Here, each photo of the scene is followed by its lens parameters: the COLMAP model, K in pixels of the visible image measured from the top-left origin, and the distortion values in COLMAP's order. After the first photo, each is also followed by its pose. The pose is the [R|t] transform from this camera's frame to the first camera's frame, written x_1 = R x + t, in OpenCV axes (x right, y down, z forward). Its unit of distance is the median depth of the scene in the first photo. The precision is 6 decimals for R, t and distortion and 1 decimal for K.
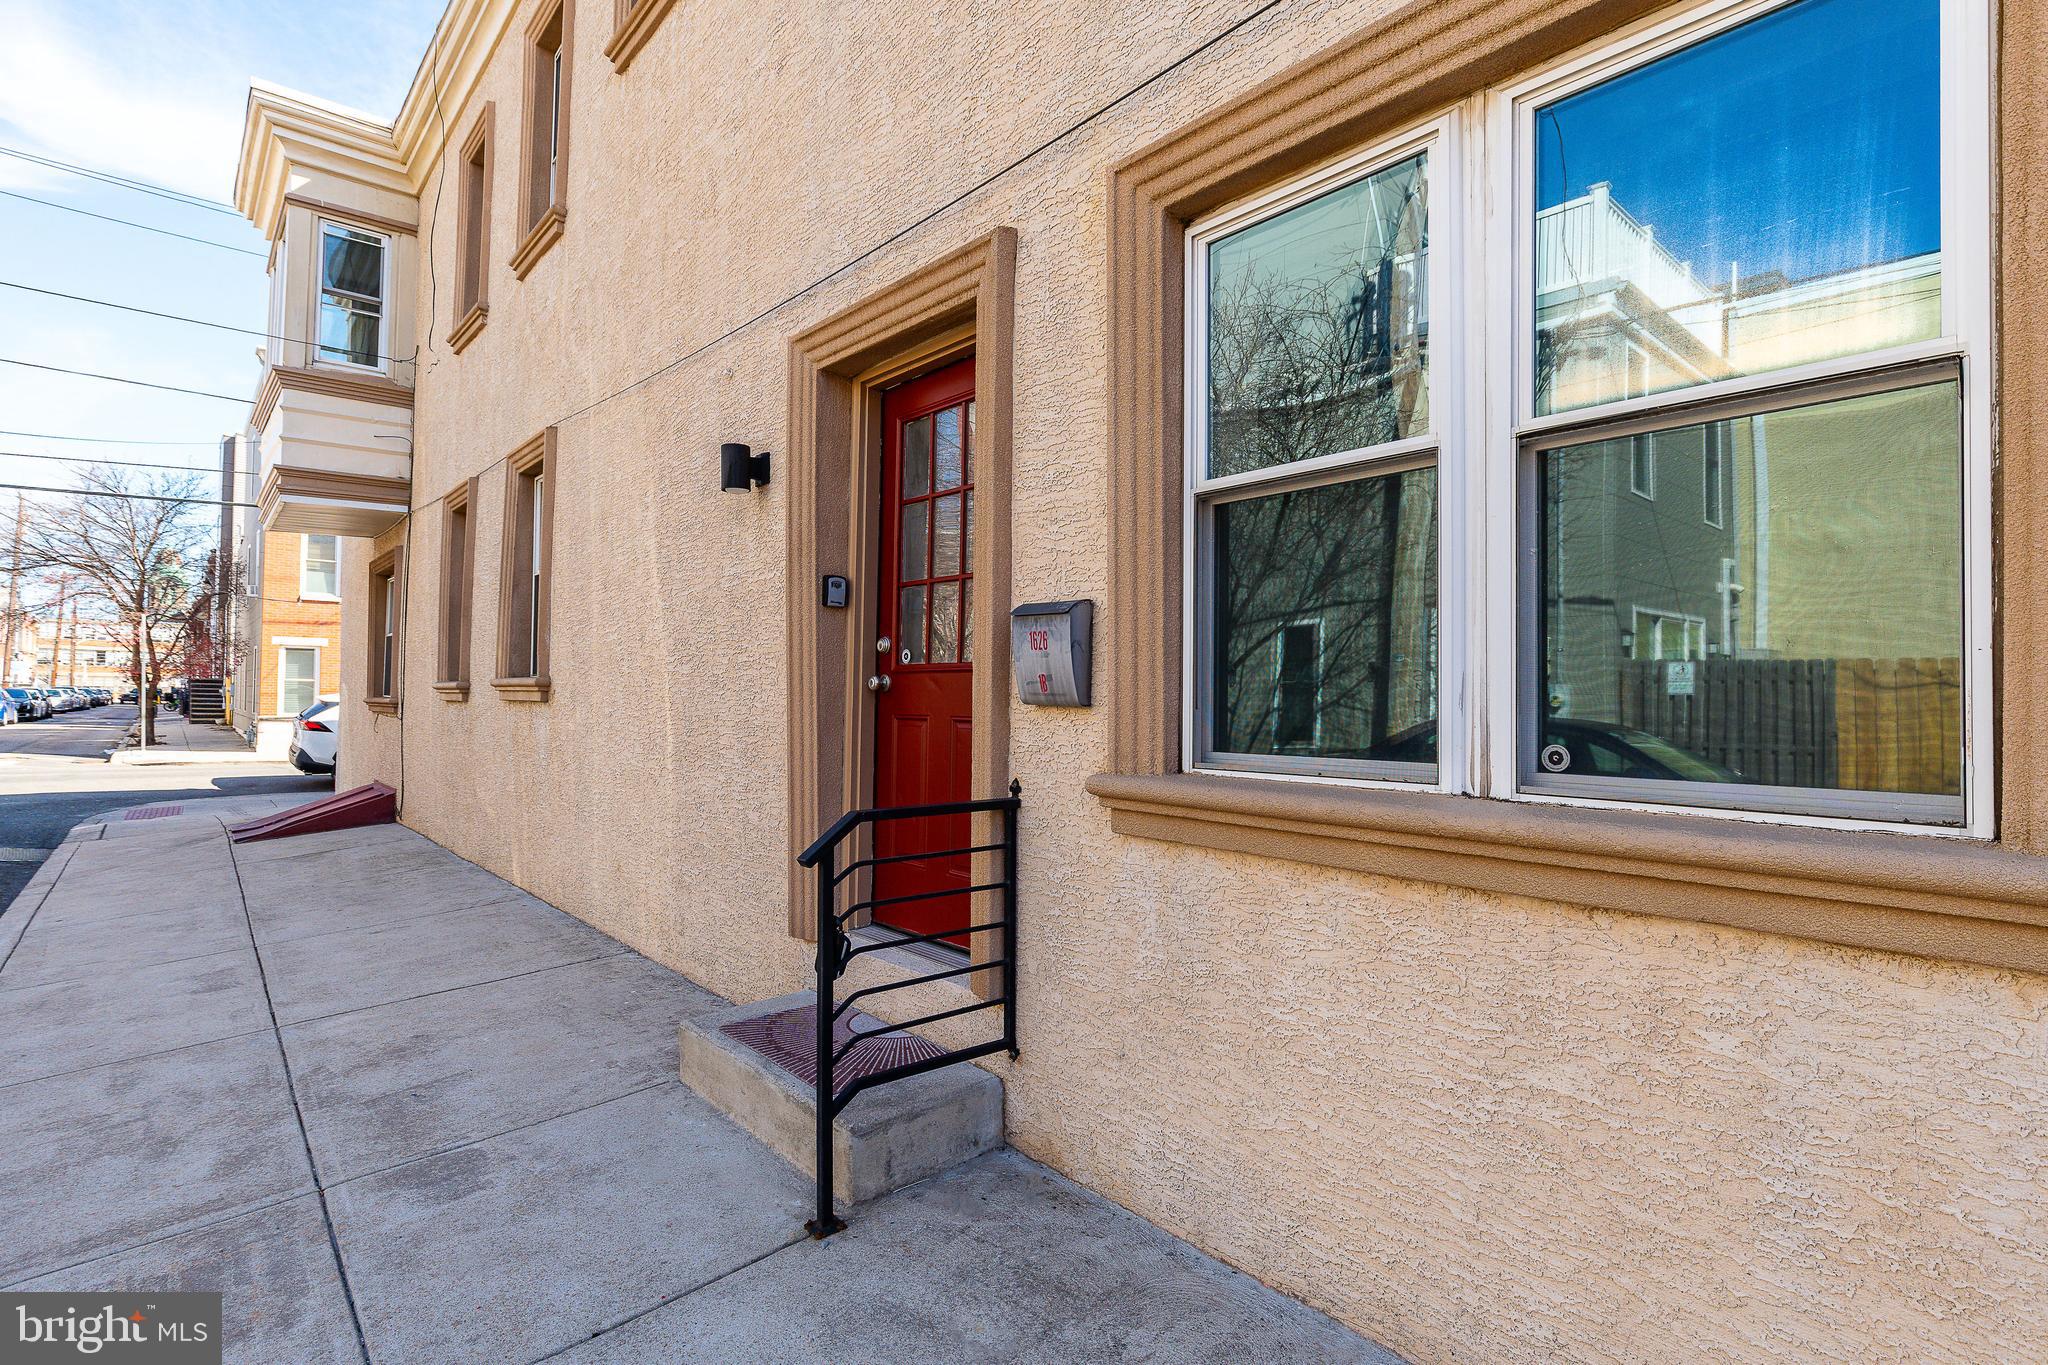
lens RADIAL K [[1037.8, 0, 1025.6], [0, 1037.8, 695.9], [0, 0, 1]] dist [0.002910, -0.000460]
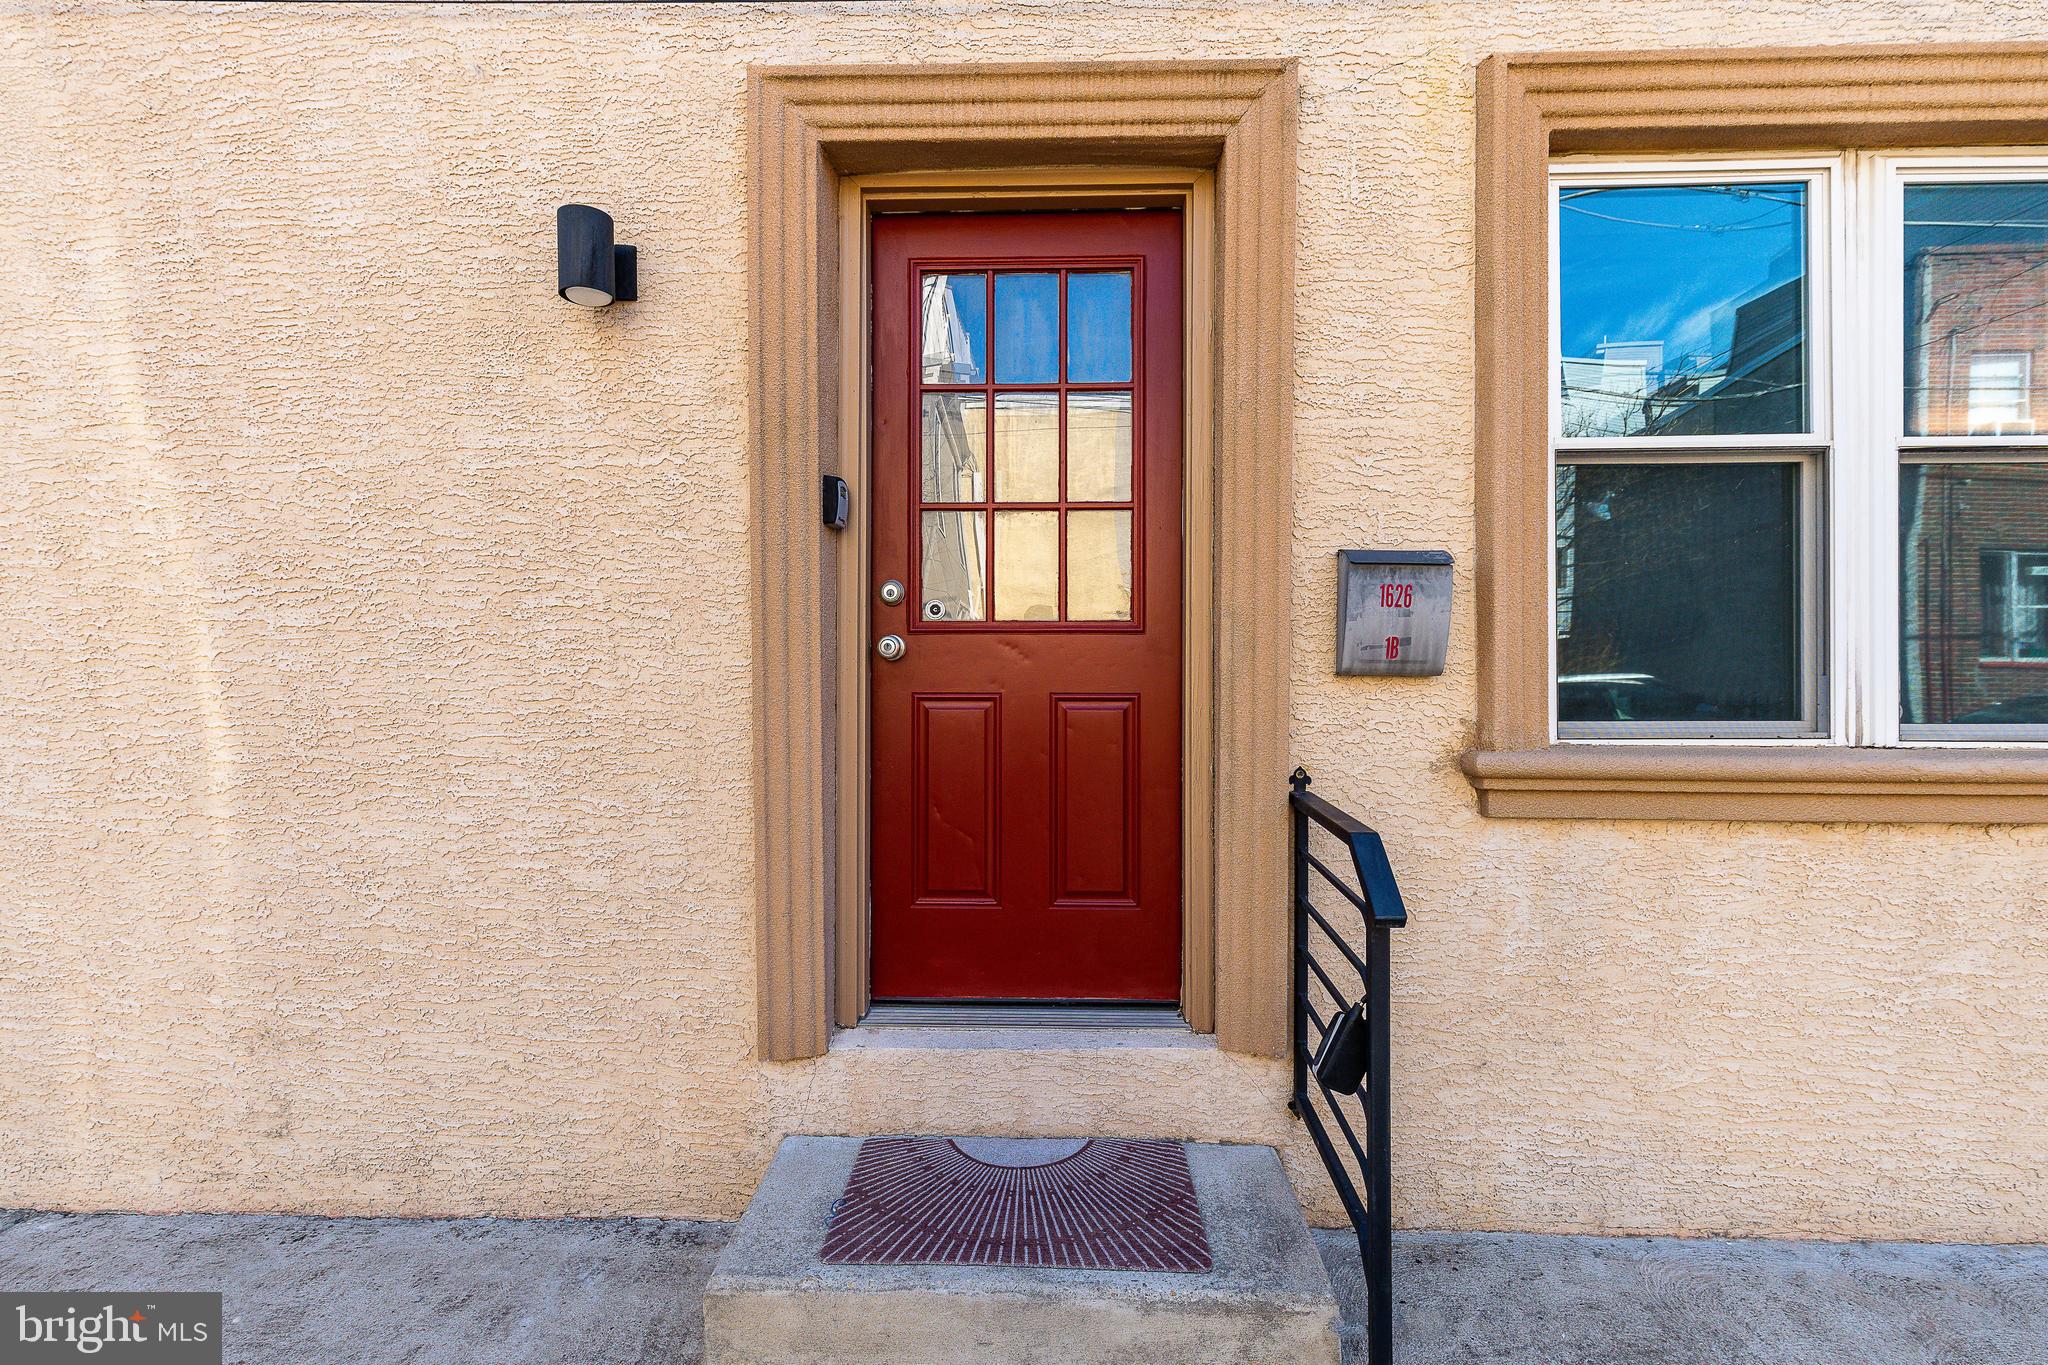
lens RADIAL K [[924.7, 0, 1032.8], [0, 924.7, 688.7], [0, 0, 1]] dist [0.005748, 0.000242]
pose [[0.668652, -0.015502, 0.743414, -0.856563], [0.003707, 0.999840, 0.017514, 0.007191], [-0.743566, -0.008955, 0.668602, 0.855853]]
